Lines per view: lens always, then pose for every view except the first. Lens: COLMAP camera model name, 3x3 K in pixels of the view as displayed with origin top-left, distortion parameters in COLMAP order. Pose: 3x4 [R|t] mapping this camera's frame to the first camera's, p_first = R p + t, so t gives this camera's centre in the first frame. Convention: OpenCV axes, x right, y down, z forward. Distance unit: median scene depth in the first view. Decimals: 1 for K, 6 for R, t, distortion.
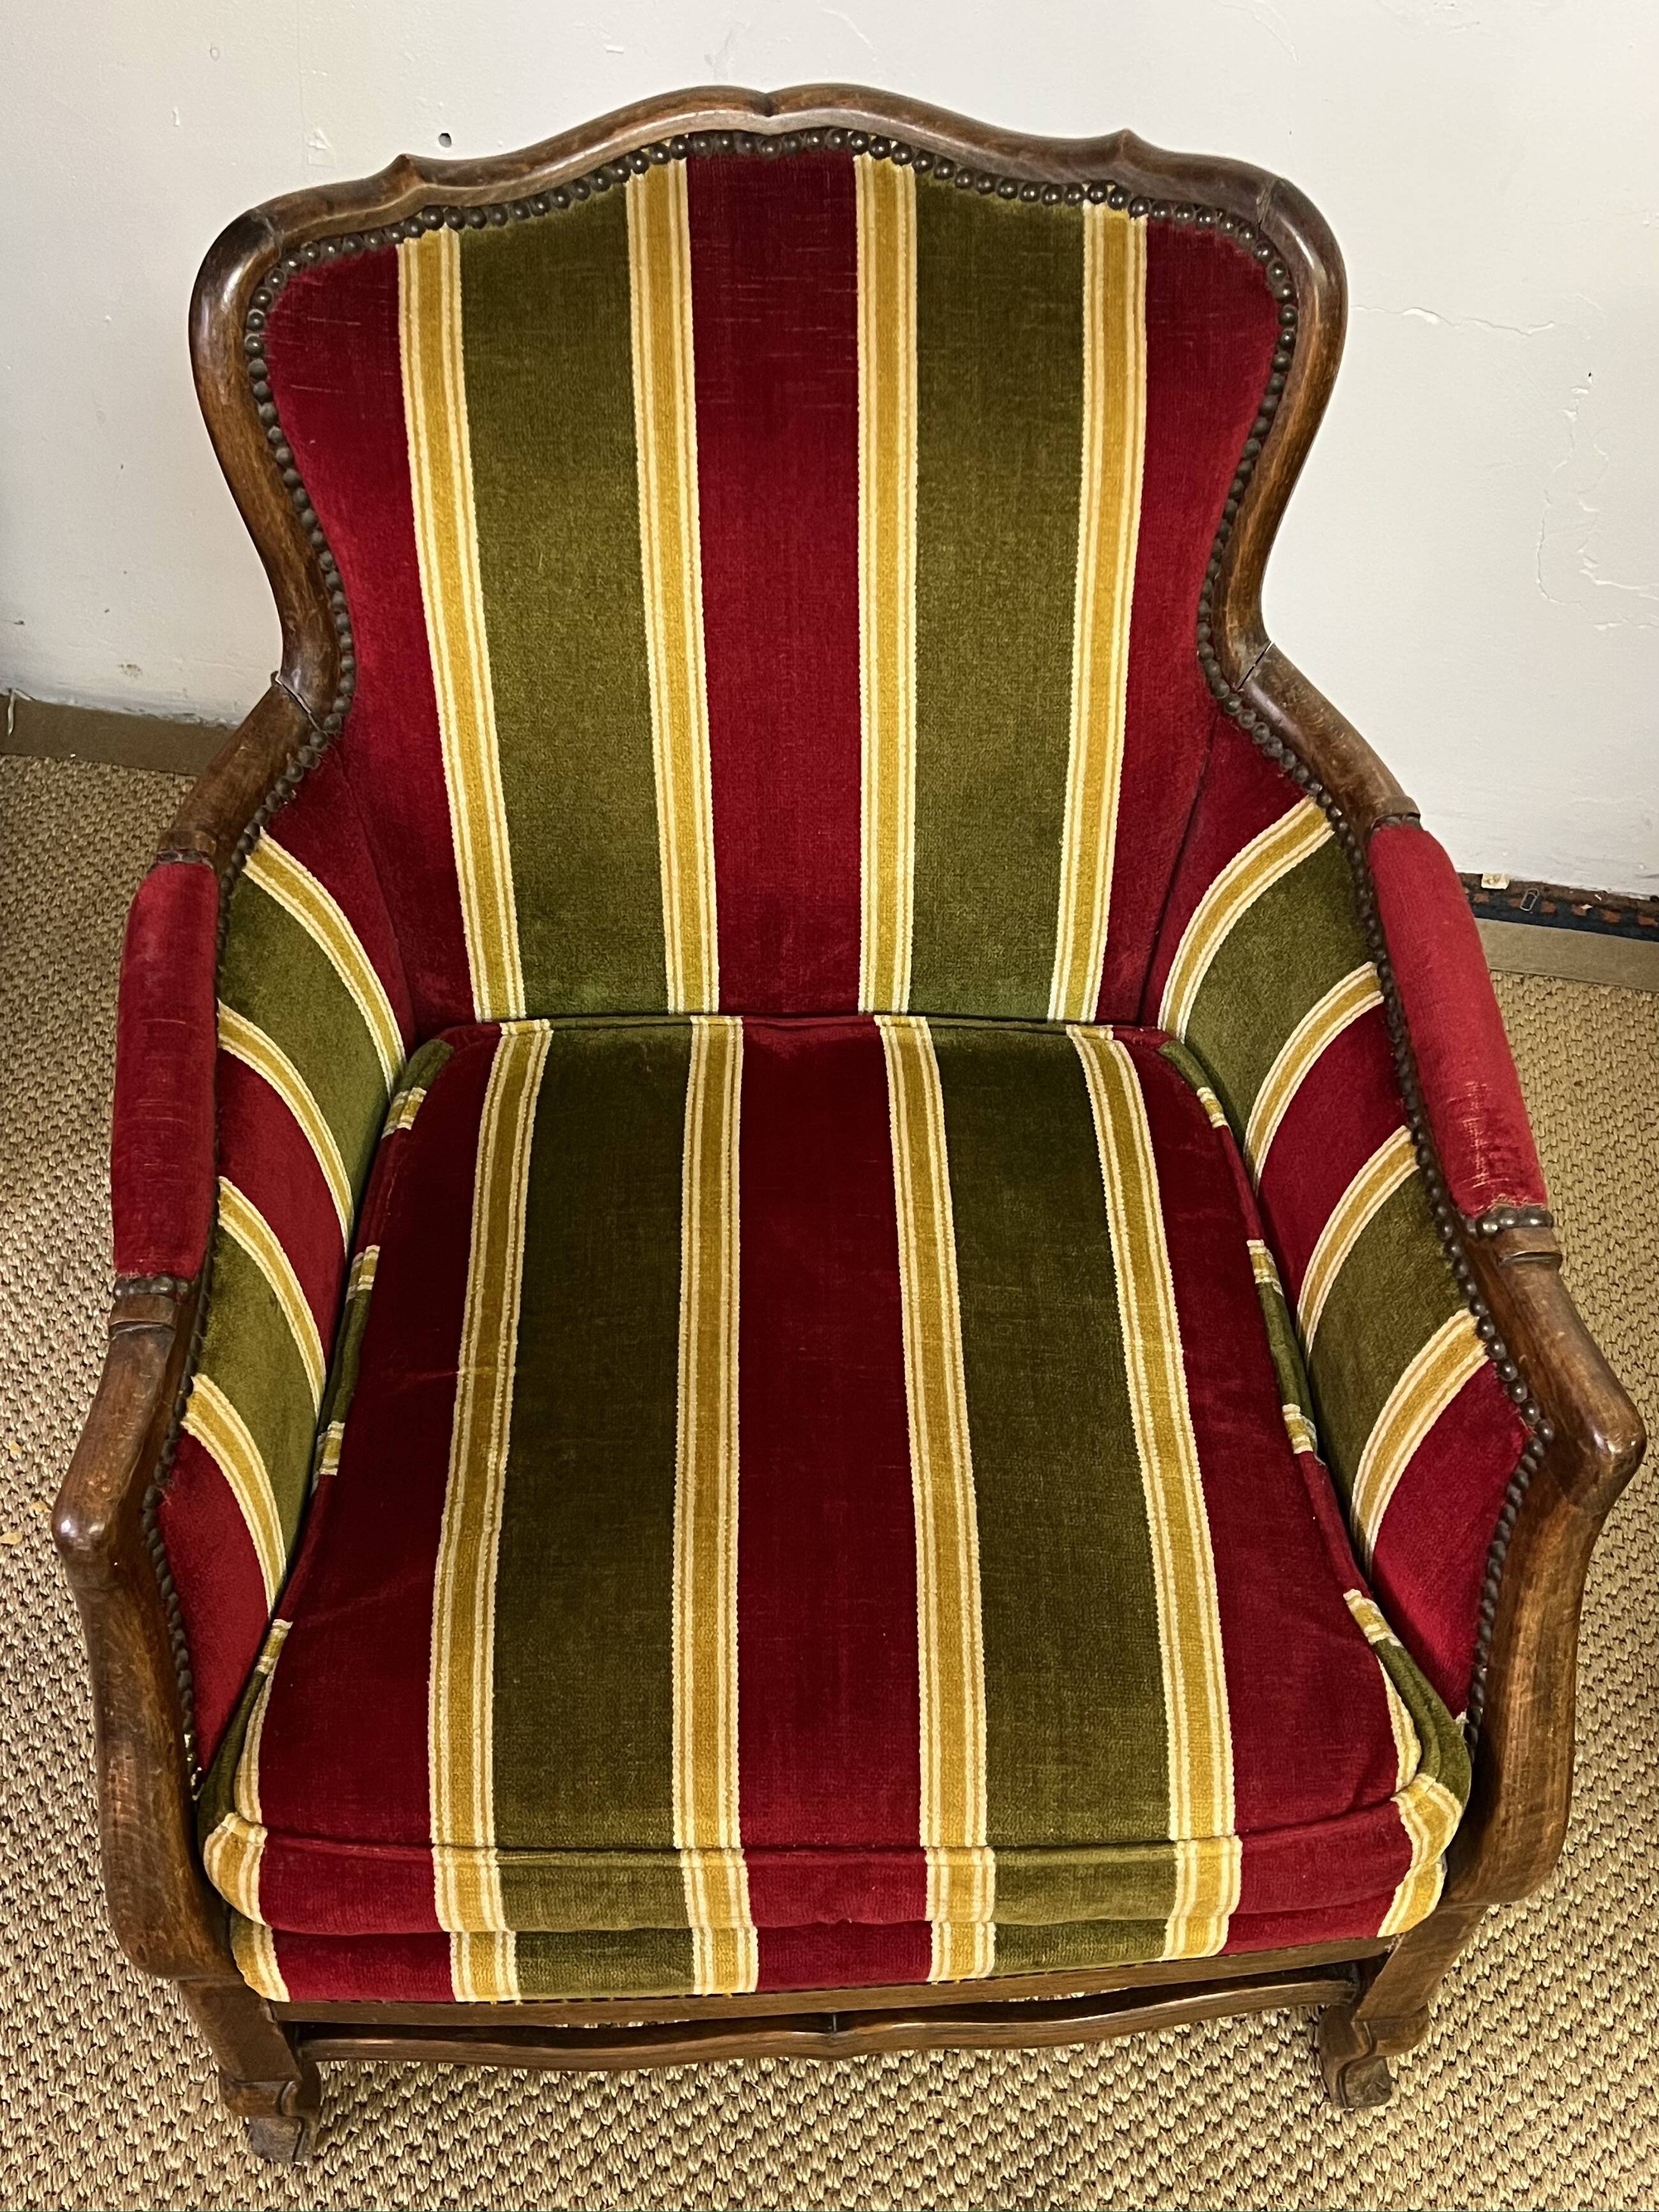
lens RADIAL K [[2189.5, 0, 797.2], [0, 2189.5, 1162.0], [0, 0, 1]] dist [0.058419, 0.000000]
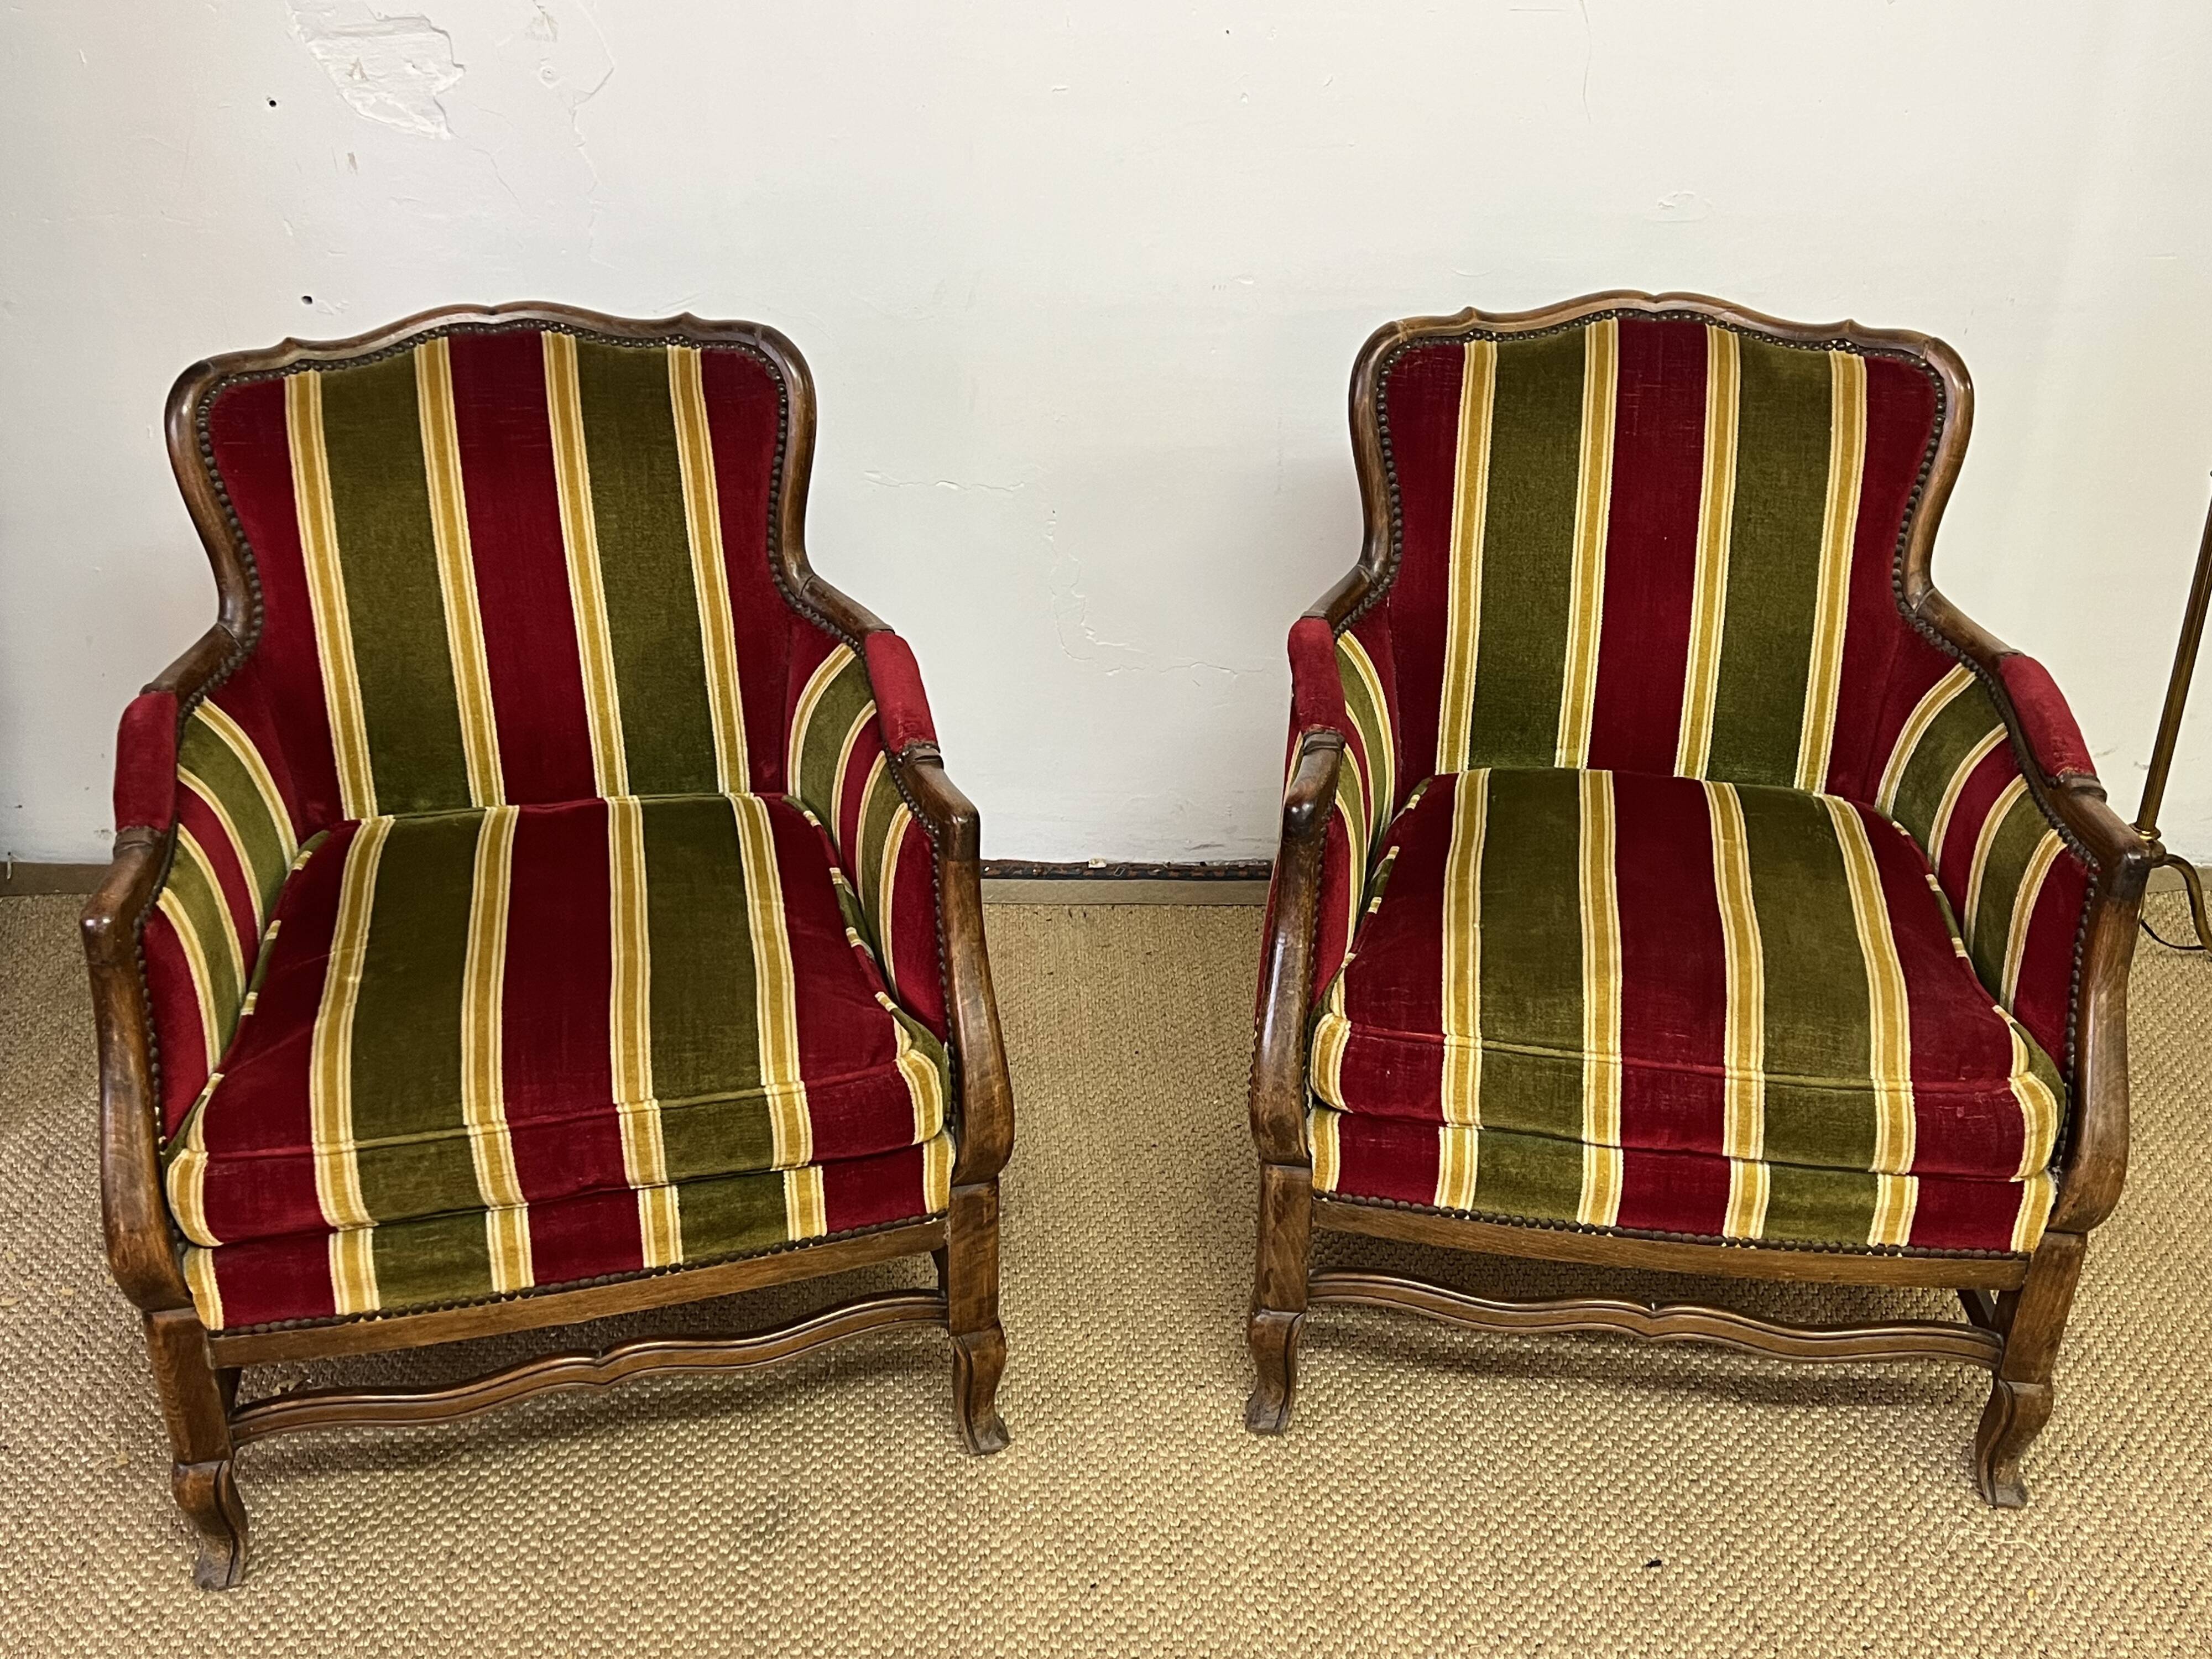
lens RADIAL K [[2189.6, 0, 1114.1], [0, 2189.6, 833.7], [0, 0, 1]] dist [0.058419, 0.000000]
pose [[0.980957, -0.092979, 0.170523, 0.143654], [0.151977, 0.914145, -0.375822, 0.712098], [-0.120939, 0.394581, 0.910867, -0.596014]]
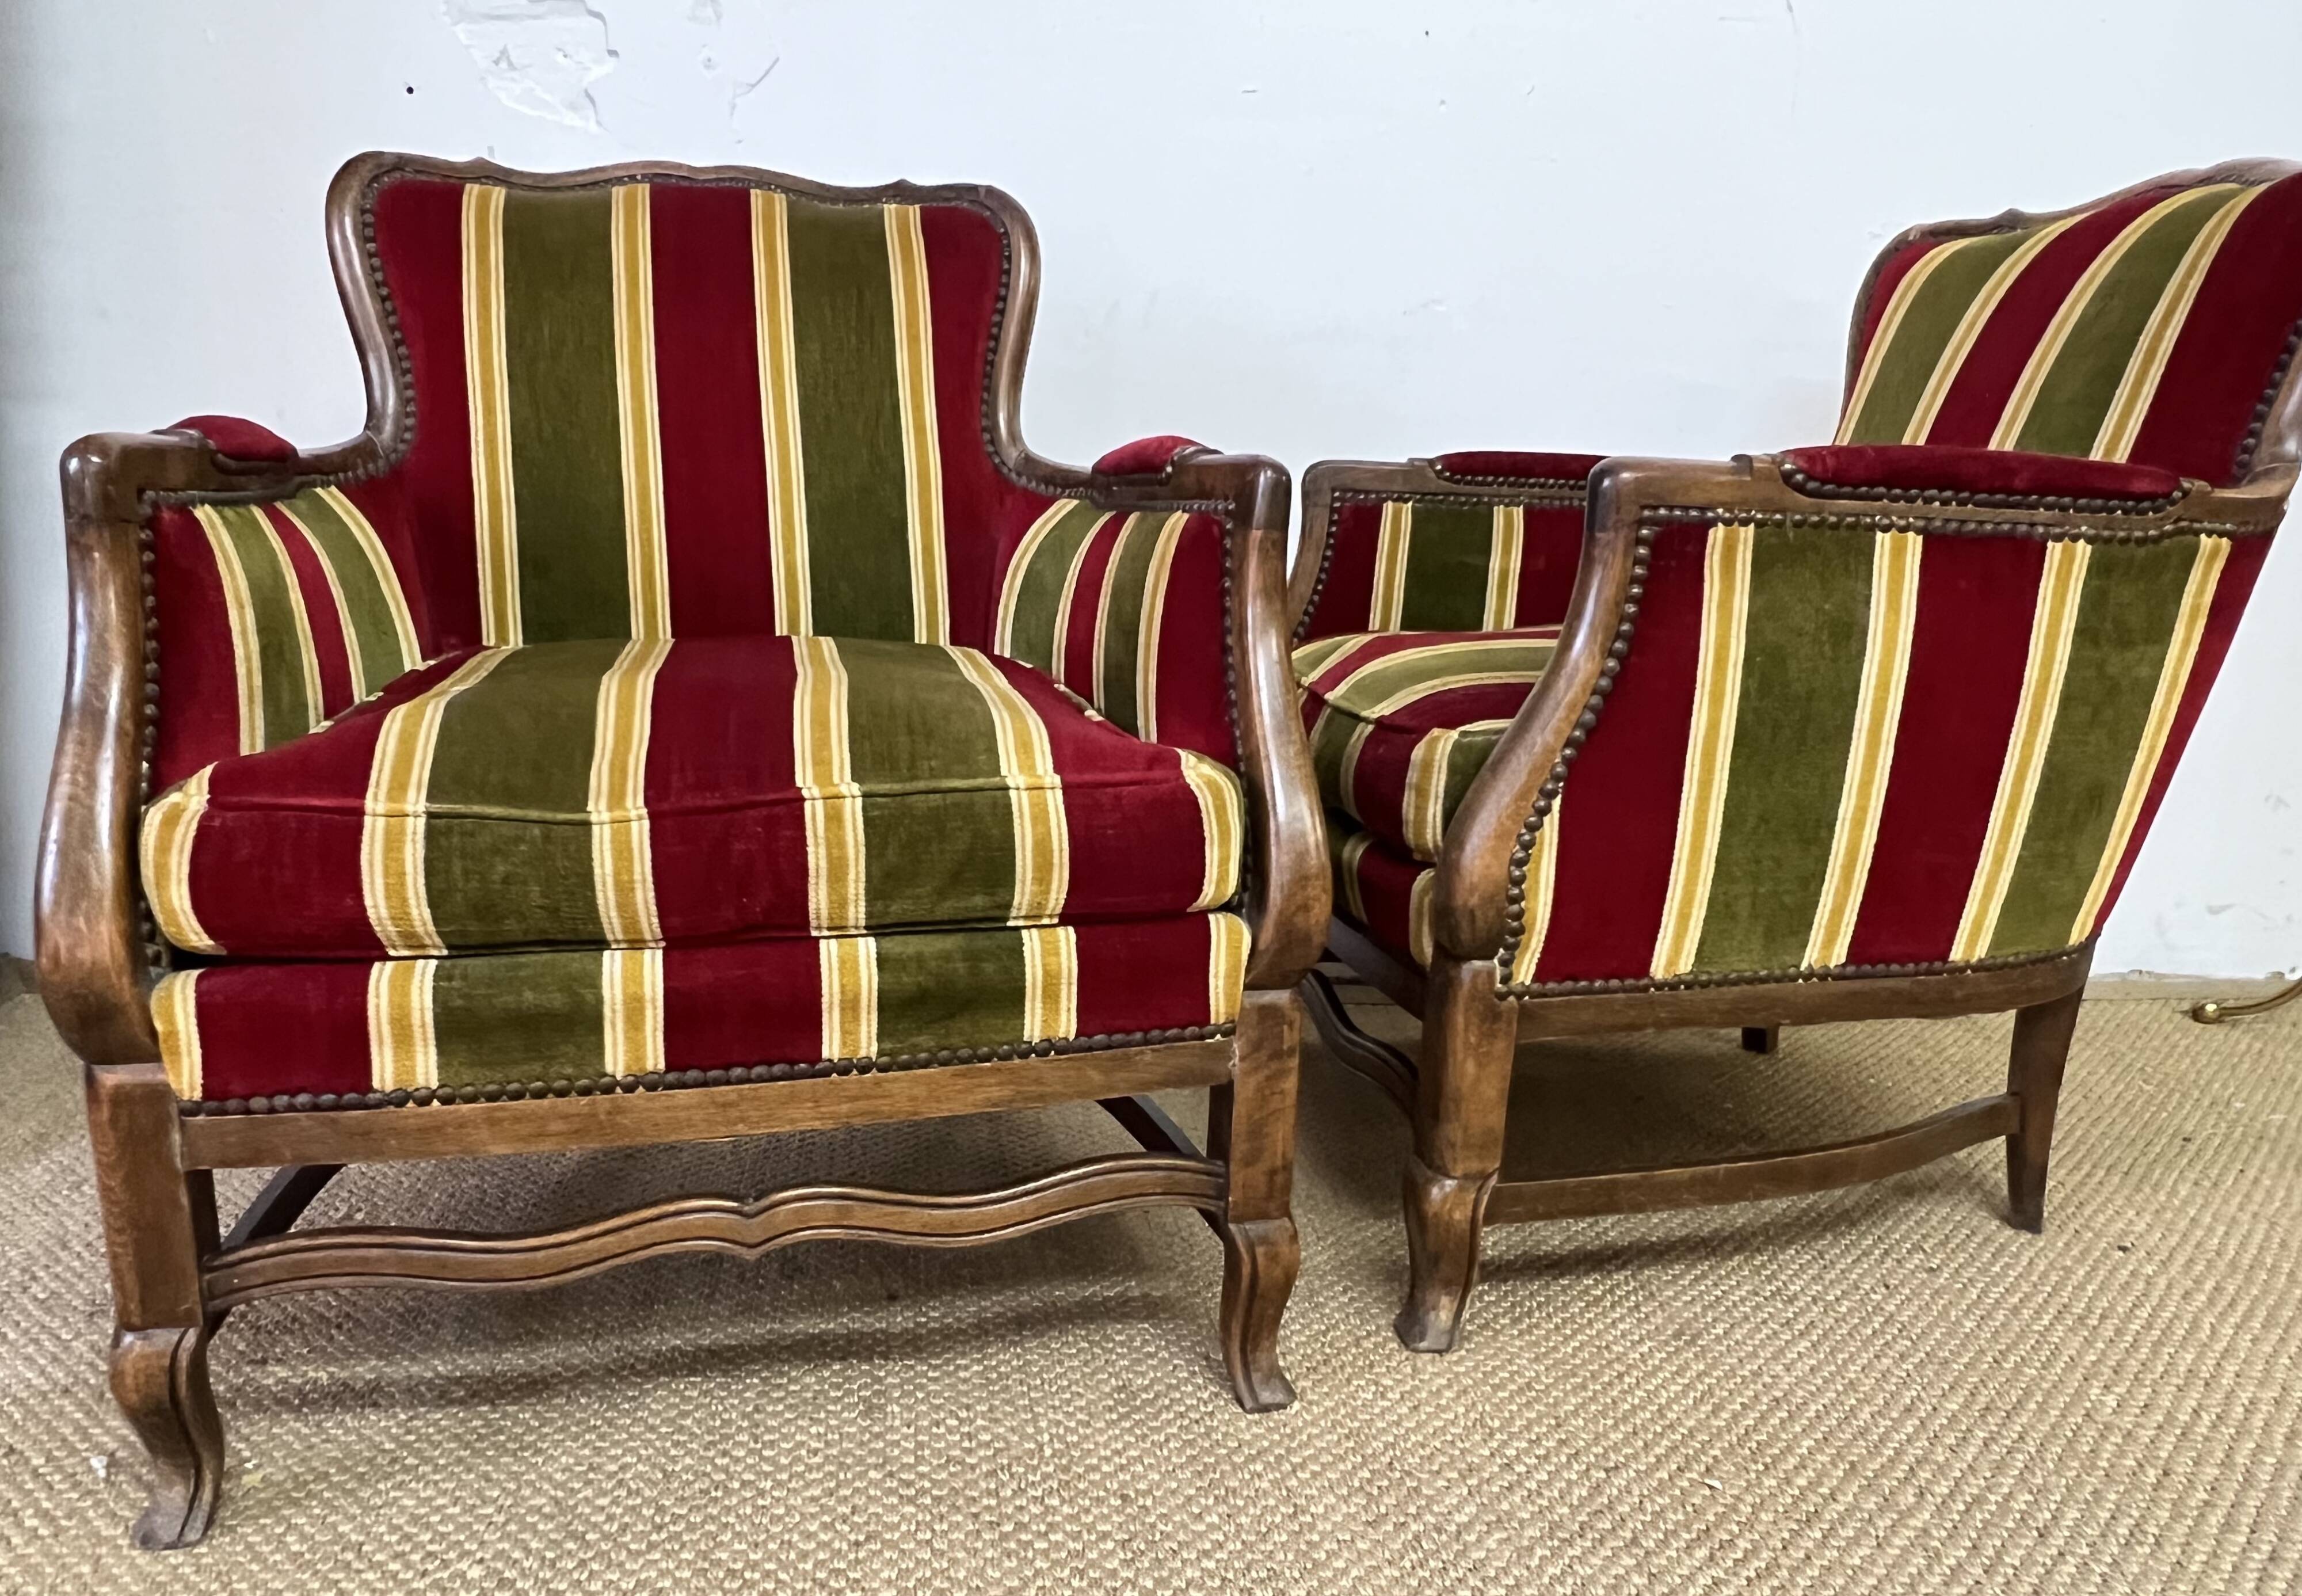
lens RADIAL K [[1627.8, 0, 1132.2], [0, 1627.8, 871.9], [0, 0, 1]] dist [0.008134, 0.003214]
pose [[0.981048, -0.039478, 0.189699, 0.056402], [0.144873, 0.799577, -0.582827, 0.775332], [-0.128671, 0.599264, 0.790143, 0.263533]]
